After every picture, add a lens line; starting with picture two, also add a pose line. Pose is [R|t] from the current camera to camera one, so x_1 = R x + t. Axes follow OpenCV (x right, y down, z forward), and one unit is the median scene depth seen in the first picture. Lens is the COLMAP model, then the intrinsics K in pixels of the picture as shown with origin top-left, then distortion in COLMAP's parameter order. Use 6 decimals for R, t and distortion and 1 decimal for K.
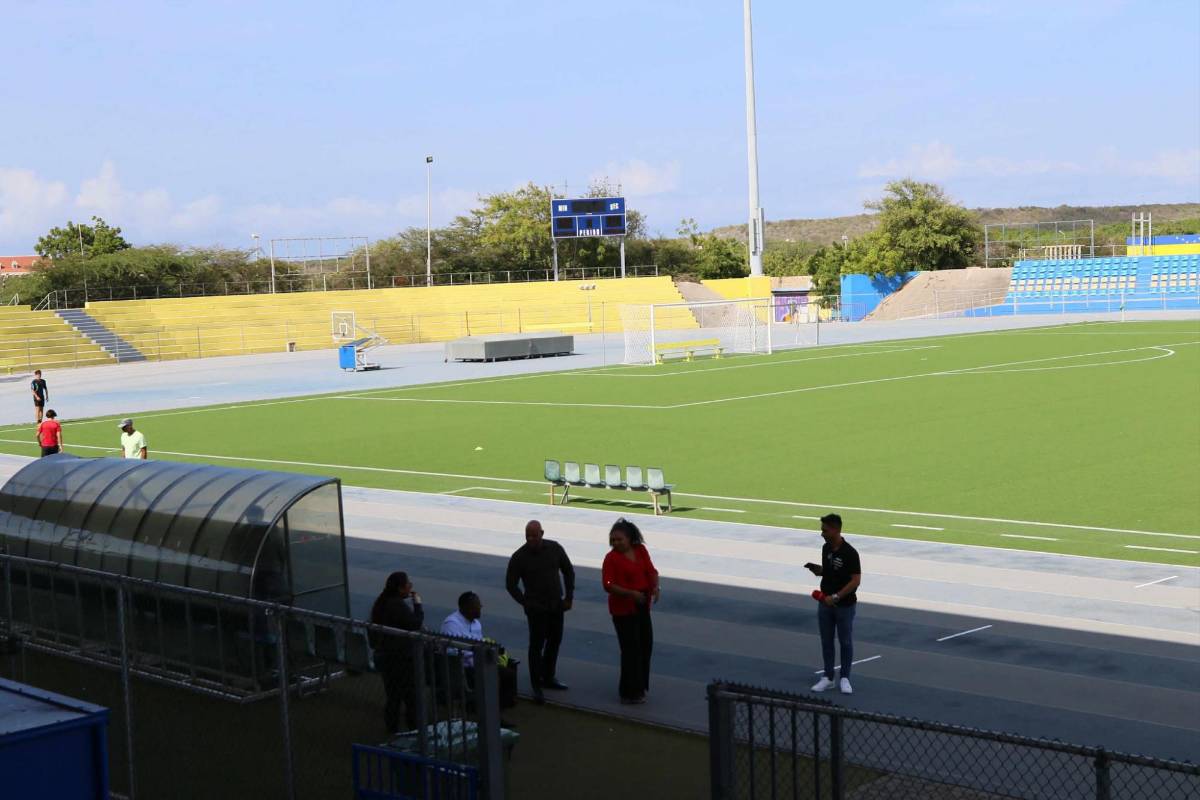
lens RADIAL K [[1771.7, 0, 600.0], [0, 1771.7, 400.0], [0, 0, 1]] dist [0.016109, 0.080181]
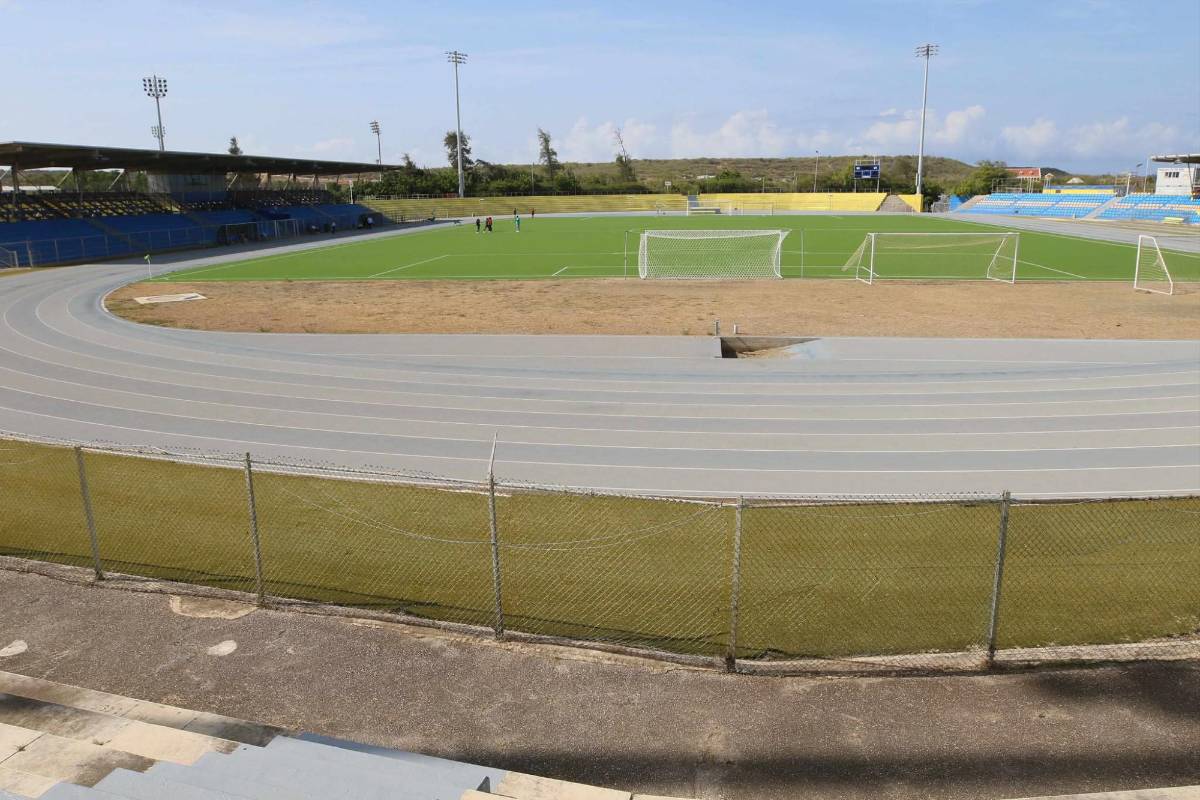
lens RADIAL K [[874.3, 0, 600.0], [0, 874.3, 400.0], [0, 0, 1]] dist [-0.050246, 0.018761]
pose [[0.610922, 0.220612, -0.760332, 0.905527], [-0.069816, 0.971661, 0.225832, -0.027946], [0.788607, -0.084882, 0.609011, -0.267370]]
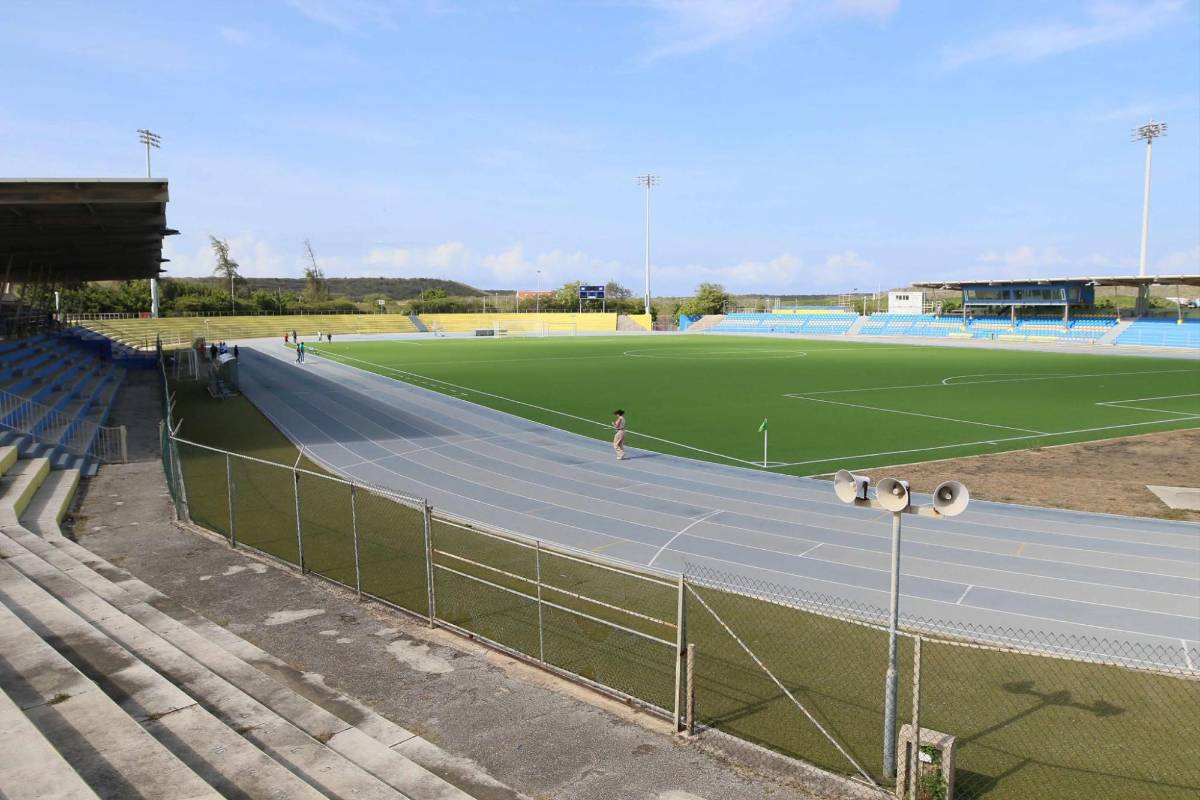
lens RADIAL K [[874.3, 0, 600.0], [0, 874.3, 400.0], [0, 0, 1]] dist [-0.050246, 0.018761]
pose [[0.949745, 0.073199, -0.304347, 0.465336], [-0.059998, 0.996816, 0.052517, -0.000054], [0.307222, -0.031618, 0.951113, -0.397966]]
